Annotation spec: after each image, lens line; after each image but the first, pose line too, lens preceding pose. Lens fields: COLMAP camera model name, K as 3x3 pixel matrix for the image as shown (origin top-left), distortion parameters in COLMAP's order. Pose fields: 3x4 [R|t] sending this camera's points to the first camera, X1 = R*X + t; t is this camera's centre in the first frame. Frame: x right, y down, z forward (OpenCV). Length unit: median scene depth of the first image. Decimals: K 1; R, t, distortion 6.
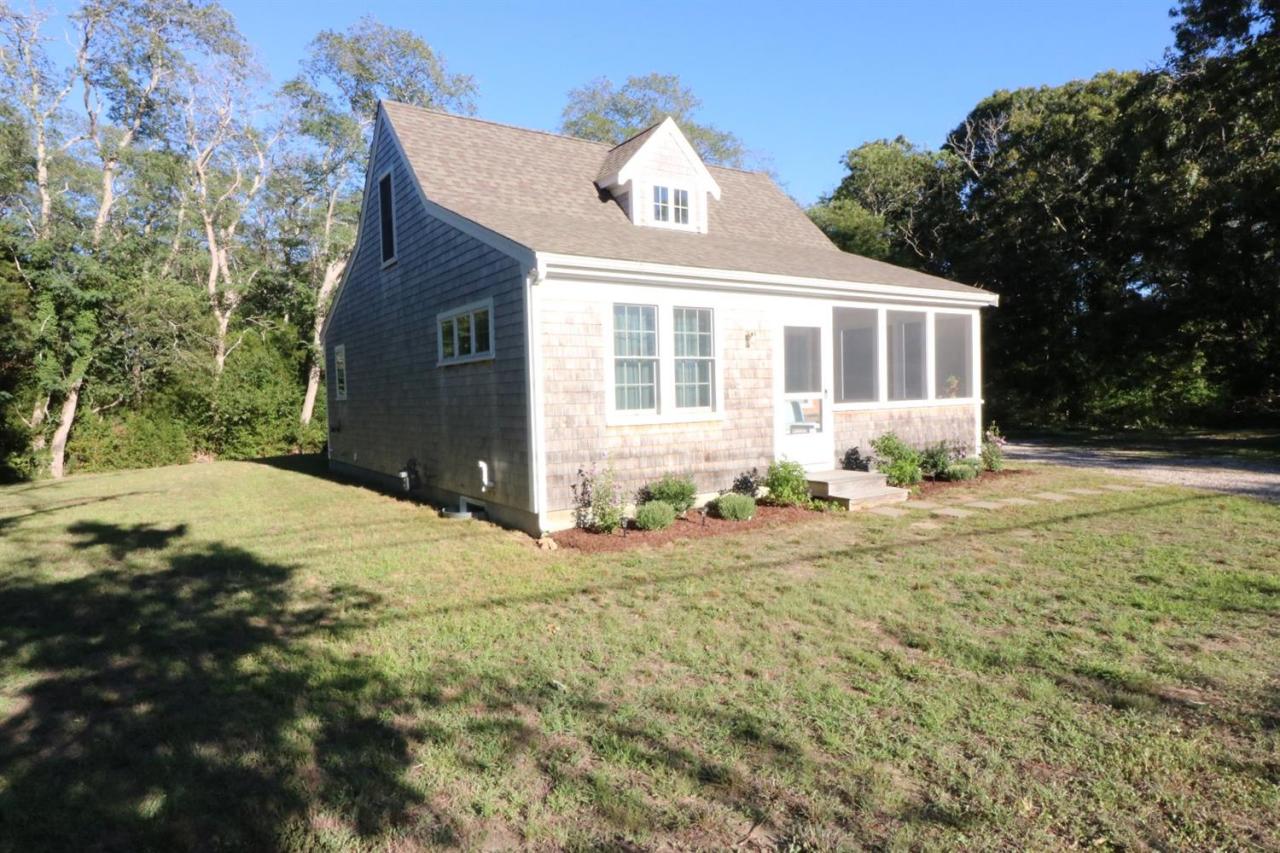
lens RADIAL K [[750.6, 0, 638.0], [0, 750.6, 427.6], [0, 0, 1]] dist [0.003878, 0.000209]
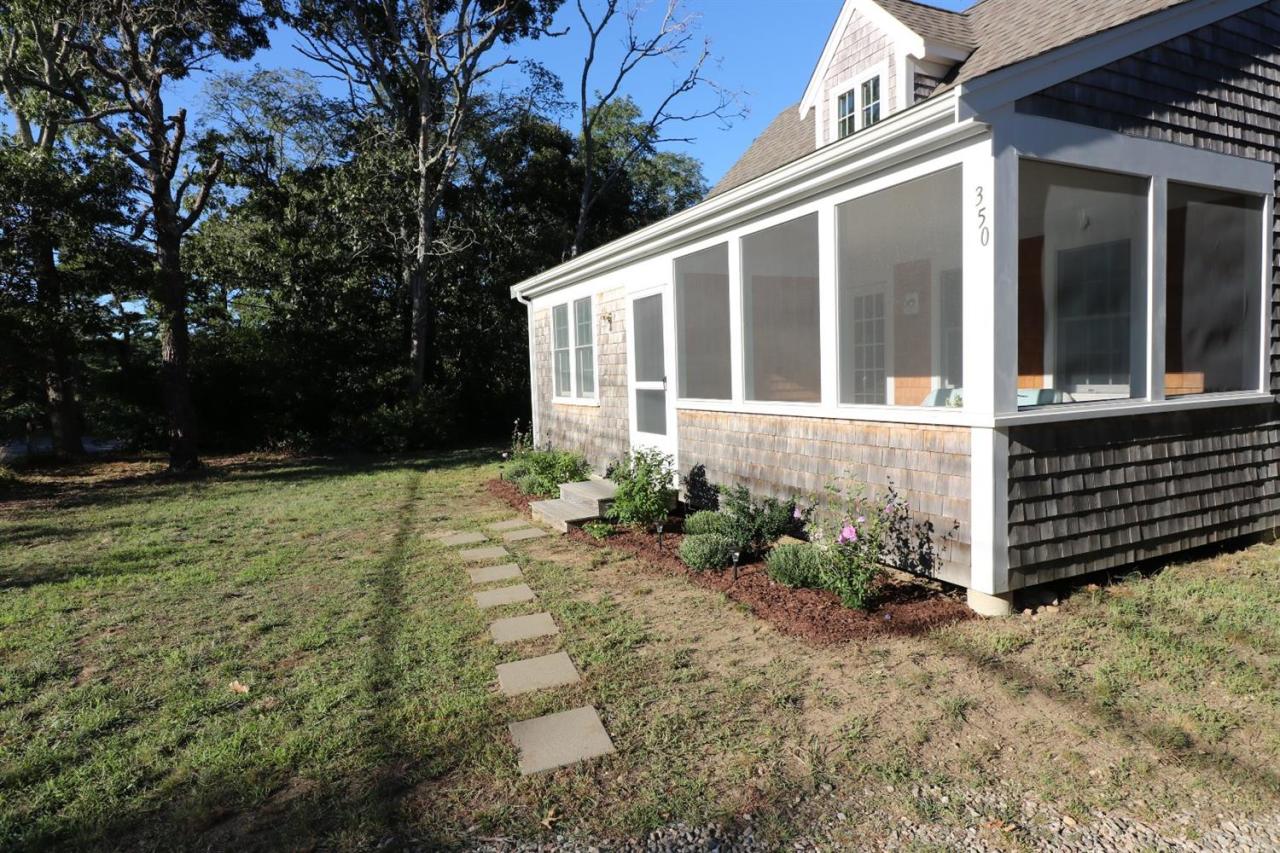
lens RADIAL K [[717.0, 0, 639.7], [0, 717.0, 426.8], [0, 0, 1]] dist [0.001147, -0.001565]
pose [[-0.133318, 0.111414, -0.984791, 0.860007], [-0.003494, 0.993602, 0.112884, -0.074282], [0.991067, 0.018491, -0.132076, 0.962317]]
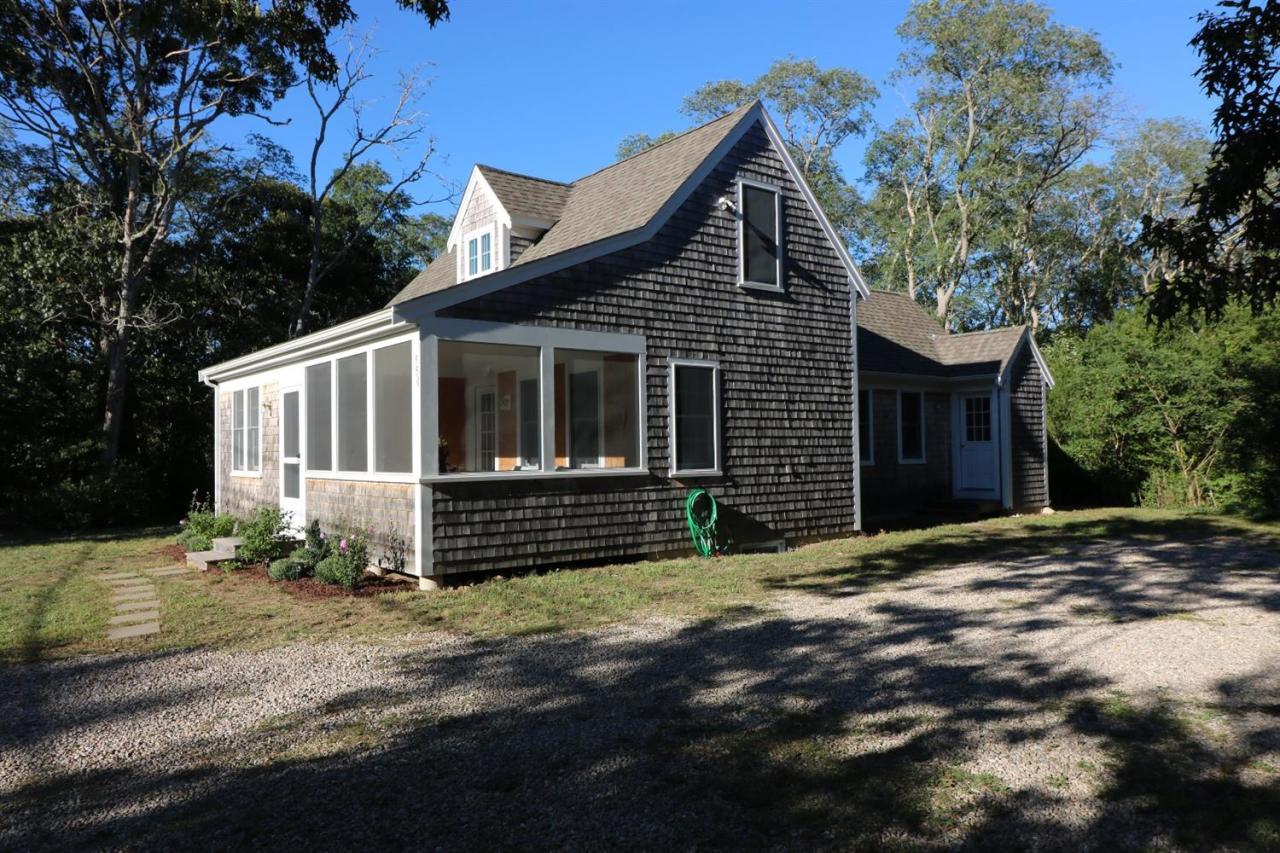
lens RADIAL K [[890.1, 0, 638.3], [0, 890.1, 428.1], [0, 0, 1]] dist [0.008071, -0.003161]
pose [[0.080372, 0.009242, -0.996722, 1.299019], [-0.029185, 0.999550, 0.006915, -0.095778], [0.996338, 0.028533, 0.080606, 1.211590]]
